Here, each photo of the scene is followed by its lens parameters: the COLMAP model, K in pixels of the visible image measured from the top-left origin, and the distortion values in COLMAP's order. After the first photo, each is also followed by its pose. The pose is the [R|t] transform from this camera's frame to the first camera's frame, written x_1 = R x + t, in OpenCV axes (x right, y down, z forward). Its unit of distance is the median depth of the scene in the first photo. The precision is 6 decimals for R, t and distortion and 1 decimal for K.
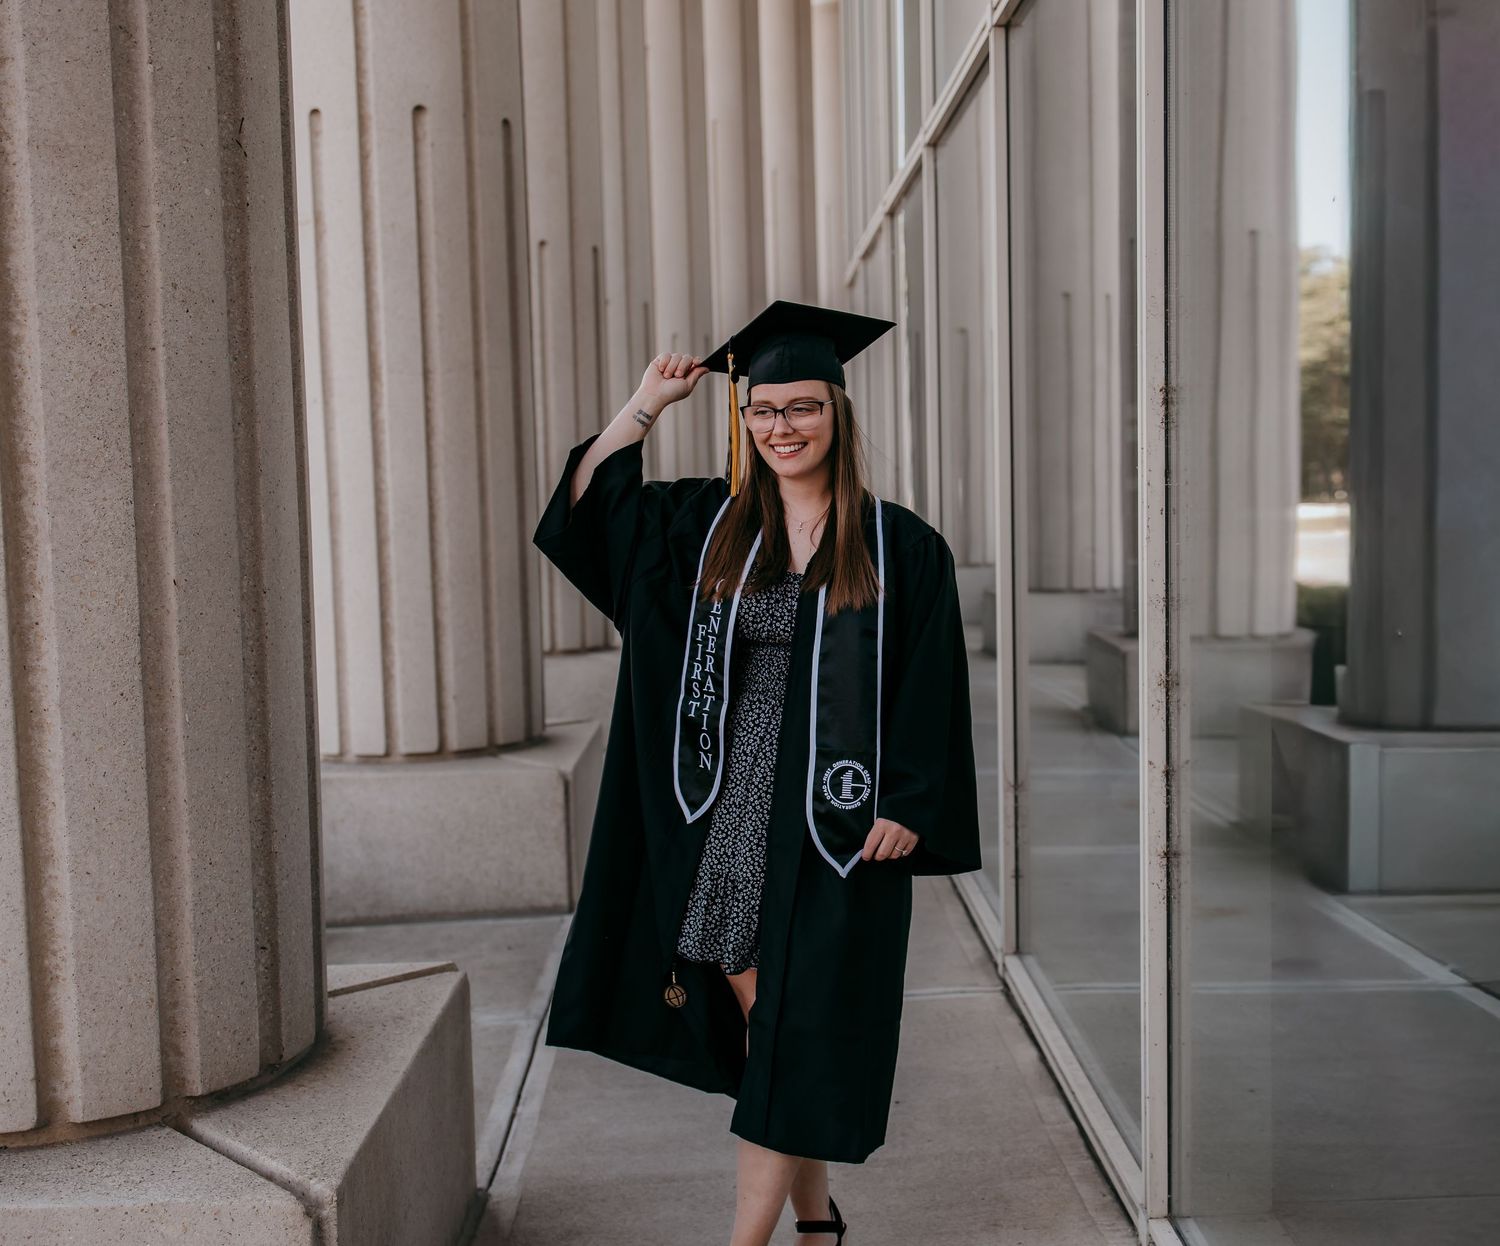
lens RADIAL K [[1881.2, 0, 810.2], [0, 1881.2, 608.8], [0, 0, 1]] dist [0.047541, 0.000000]
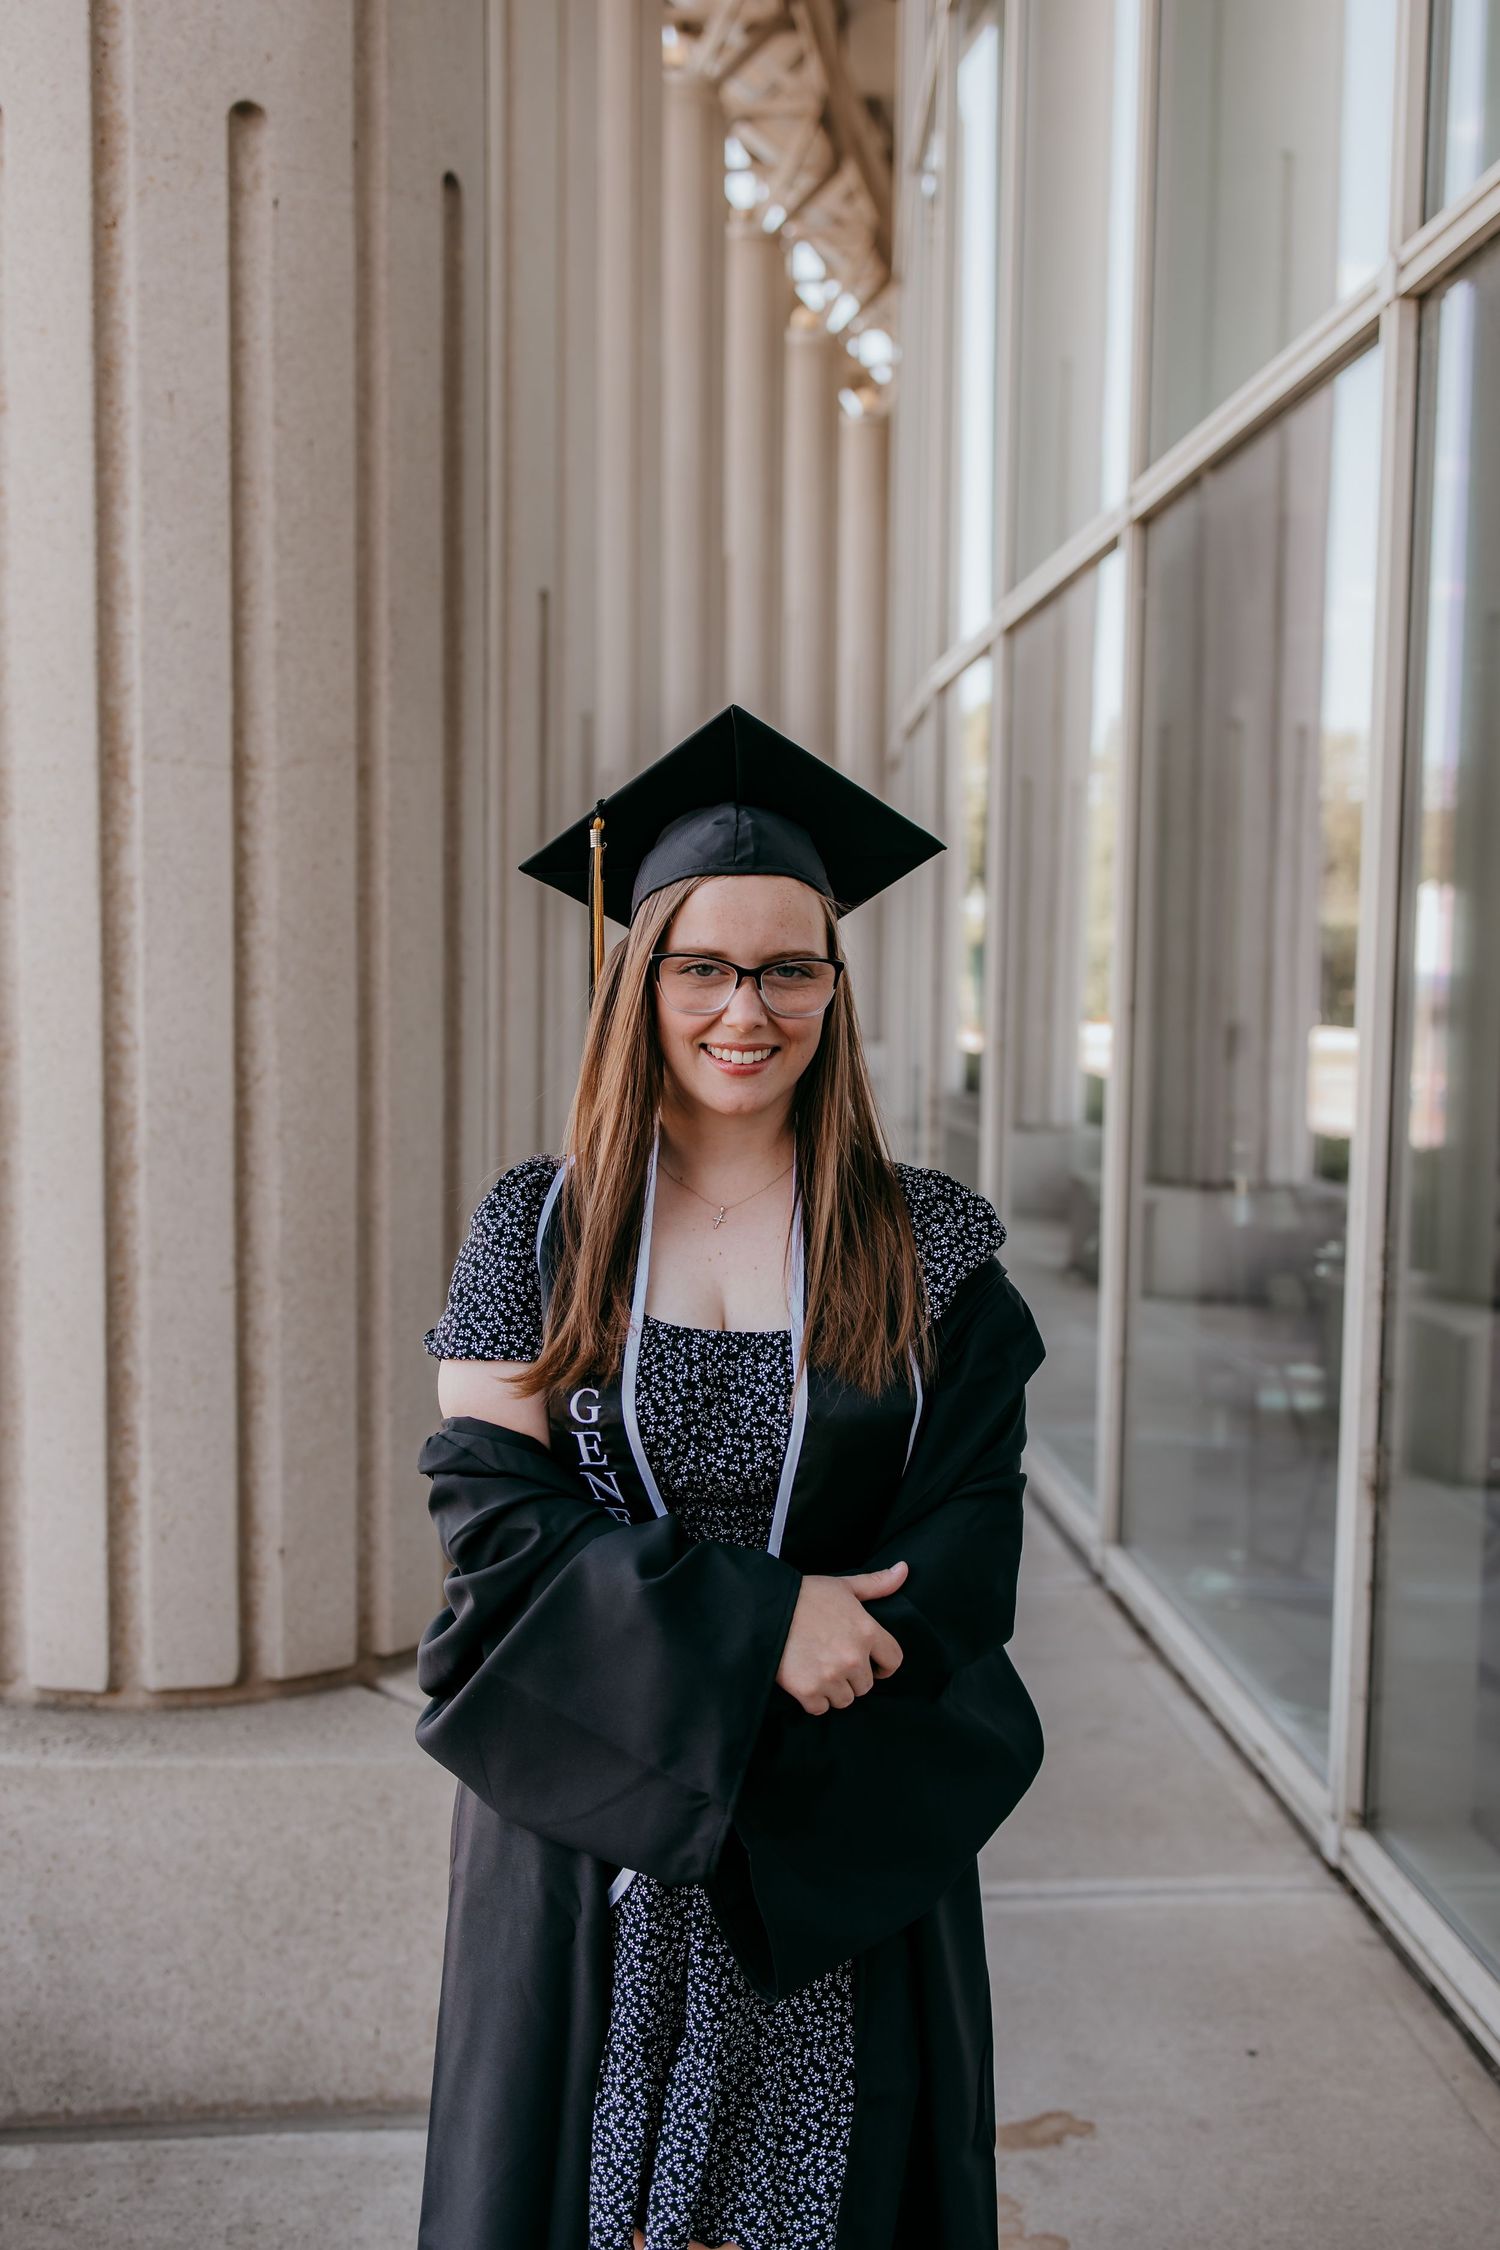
lens RADIAL K [[2260.1, 0, 754.2], [0, 2260.1, 1130.4], [0, 0, 1]] dist [0.022709, 0.000000]
pose [[0.999002, 0.034216, 0.028719, -0.105394], [-0.034187, 0.999414, -0.001503, -0.049974], [-0.028753, 0.000519, 0.999586, 0.514565]]
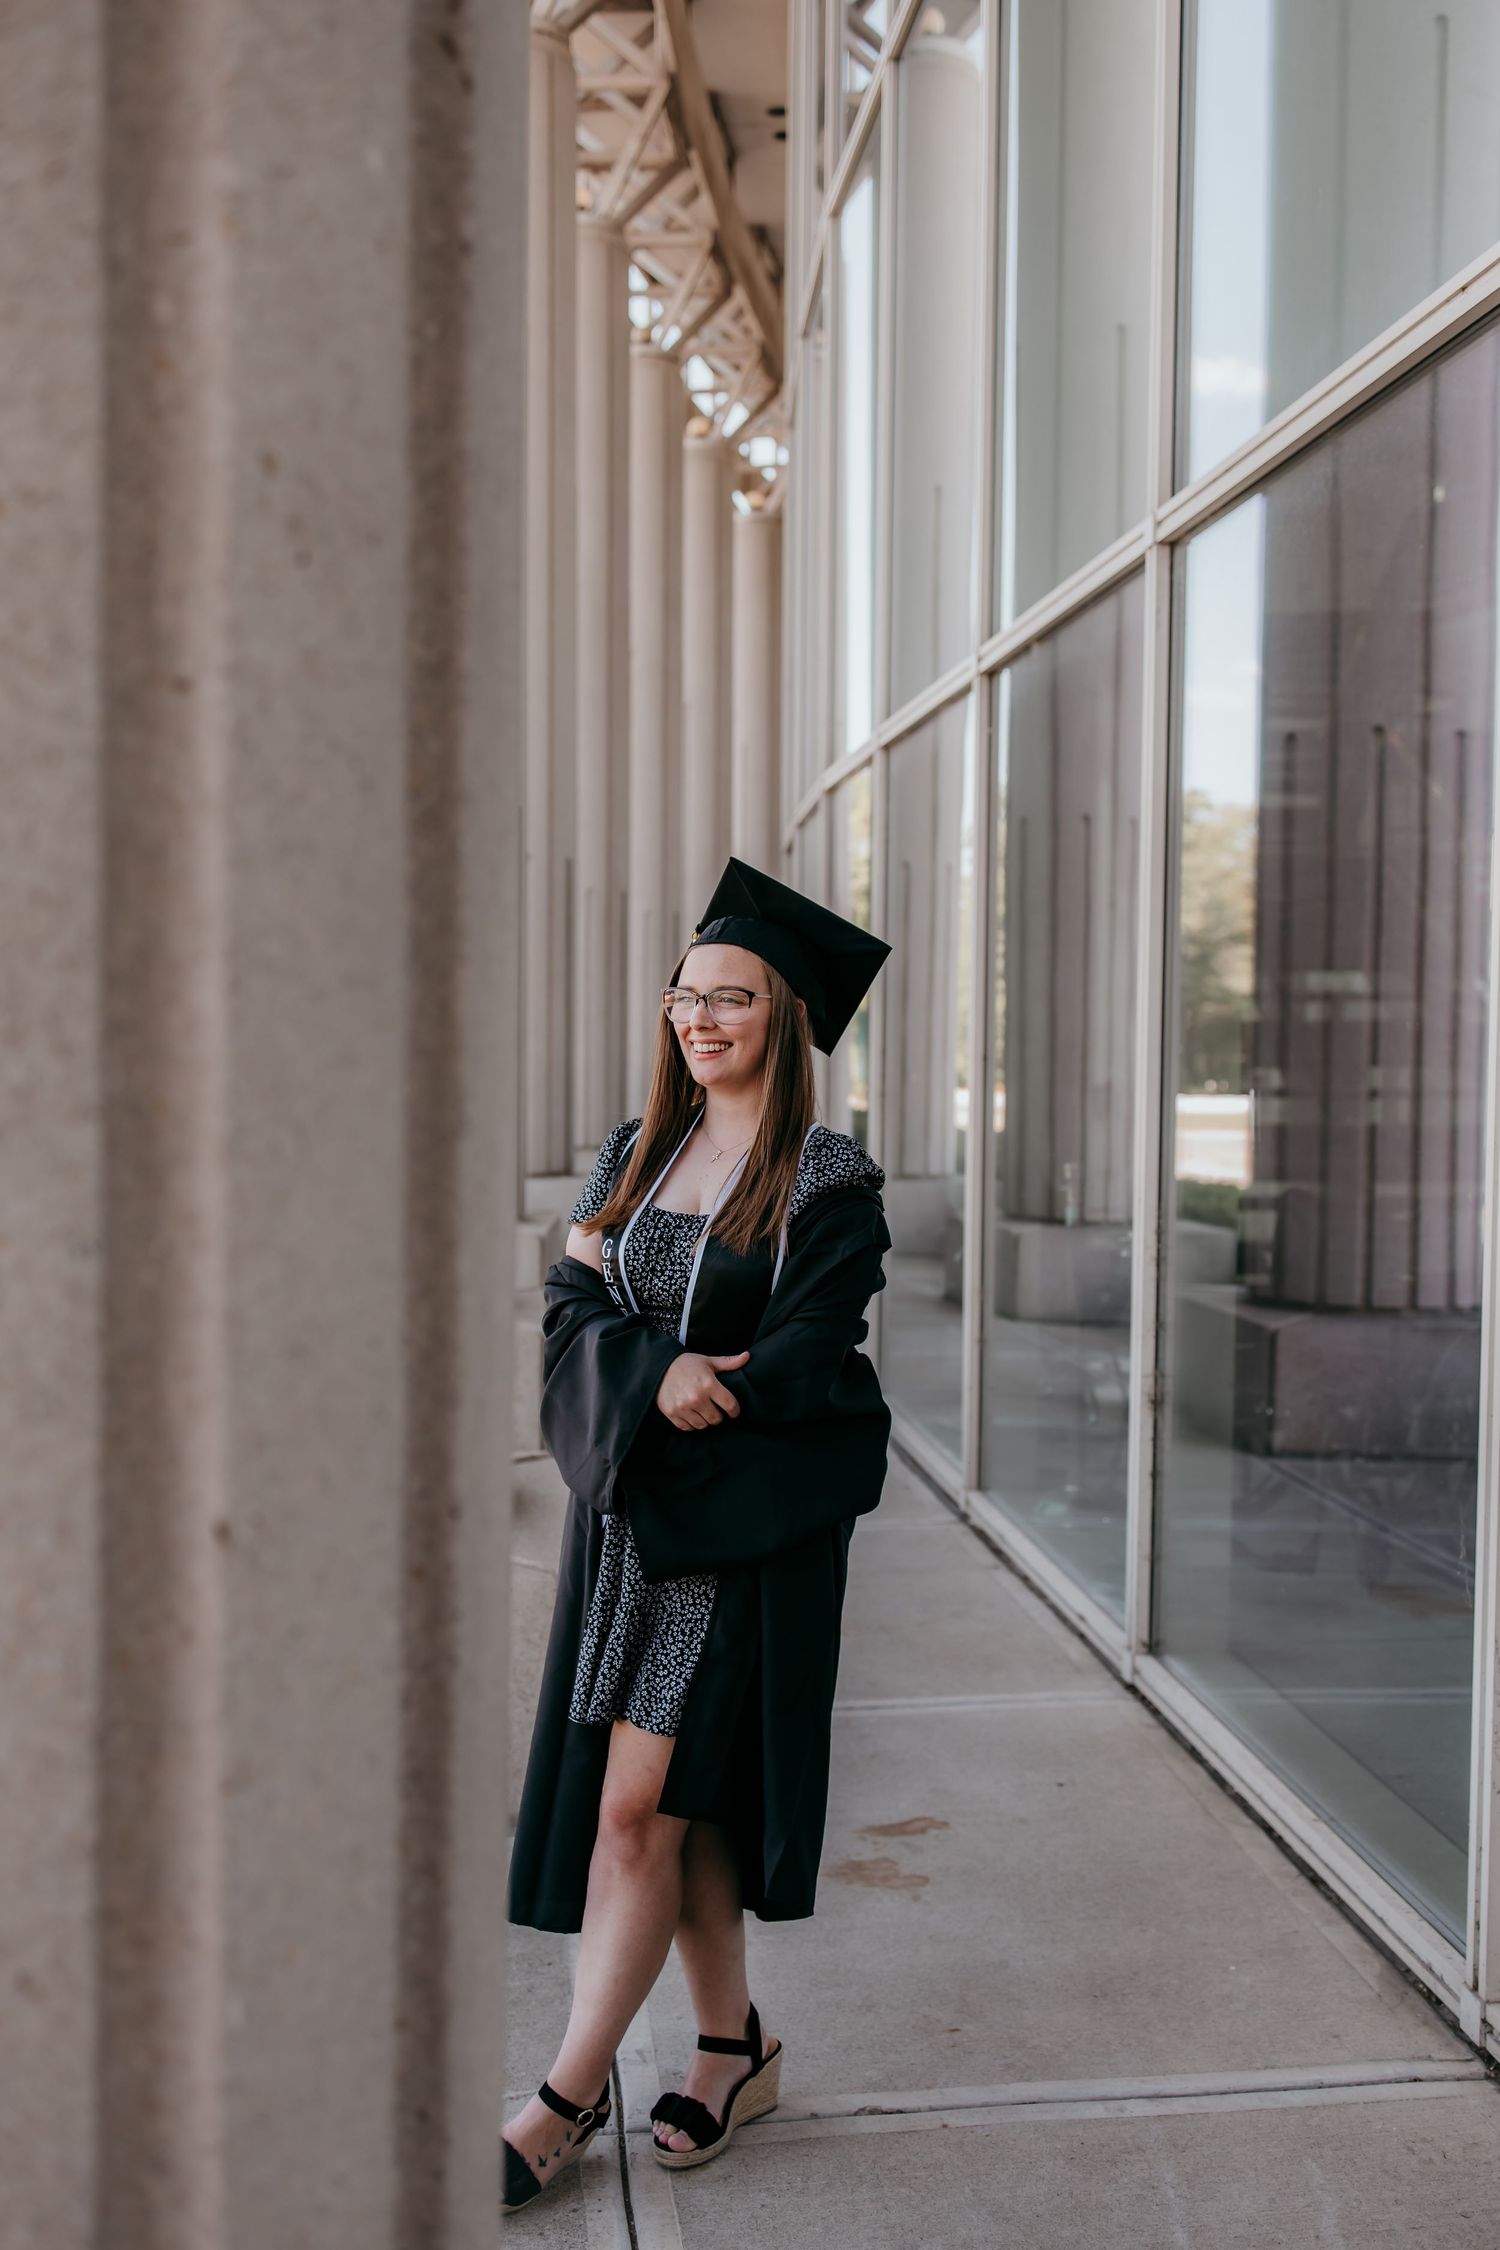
lens RADIAL K [[2260.1, 0, 769.7], [0, 2260.1, 1123.9], [0, 0, 1]] dist [0.022709, 0.000000]
pose [[0.996030, 0.030665, 0.083564, -0.130858], [-0.027754, 0.998974, -0.035774, -0.029158], [-0.084575, 0.033313, 0.995860, 0.303573]]
